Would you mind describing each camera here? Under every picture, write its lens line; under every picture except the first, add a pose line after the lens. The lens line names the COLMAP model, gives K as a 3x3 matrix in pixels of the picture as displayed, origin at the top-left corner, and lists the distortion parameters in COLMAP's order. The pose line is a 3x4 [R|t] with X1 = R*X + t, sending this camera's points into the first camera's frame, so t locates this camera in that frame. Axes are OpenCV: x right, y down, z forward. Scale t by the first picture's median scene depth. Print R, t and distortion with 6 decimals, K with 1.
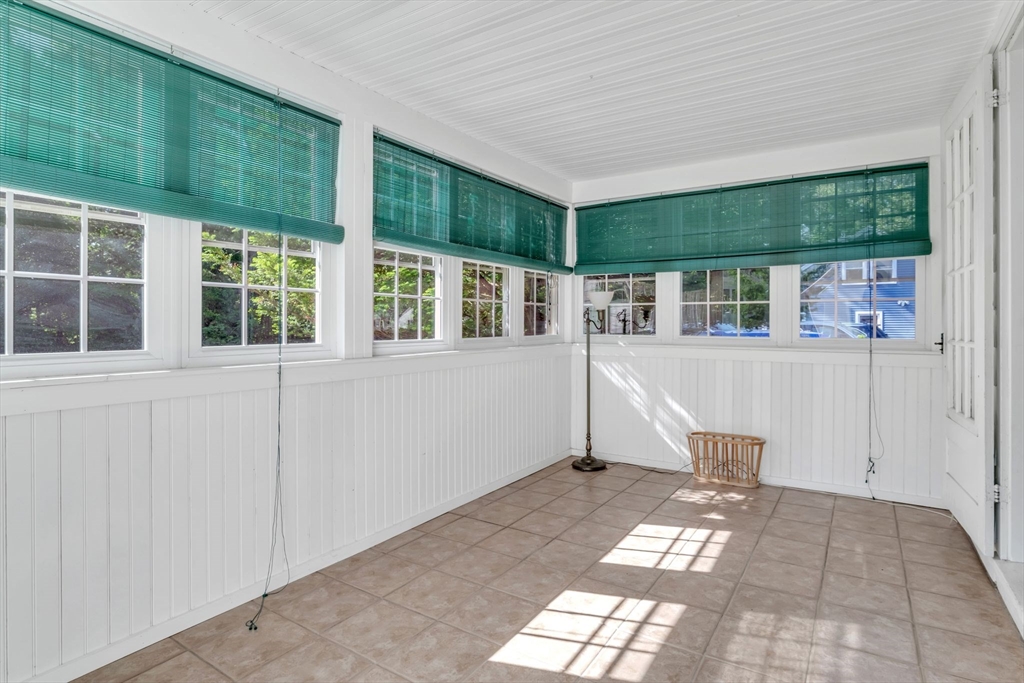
lens RADIAL K [[524.7, 0, 530.2], [0, 524.7, 318.9], [0, 0, 1]] dist [-0.020168, 0.009812]
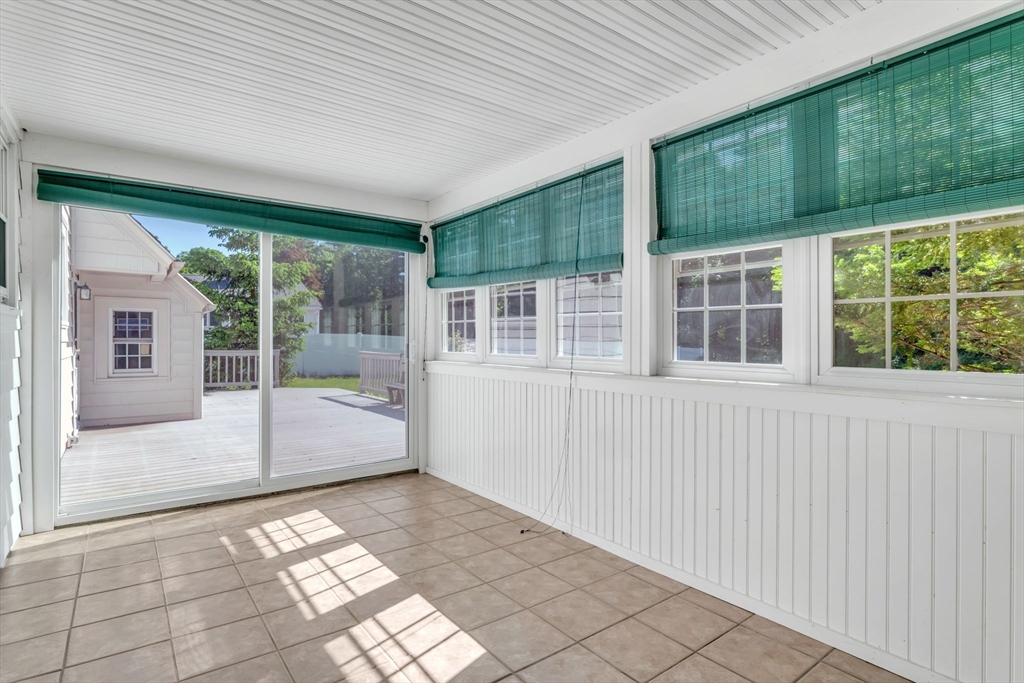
lens RADIAL K [[524.7, 0, 512.4], [0, 524.7, 342.1], [0, 0, 1]] dist [-0.020168, 0.009812]
pose [[-0.349287, 0.005496, -0.937000, 0.812189], [0.006642, 0.999972, 0.003389, 0.003561], [0.936992, -0.005040, -0.349314, 1.267778]]
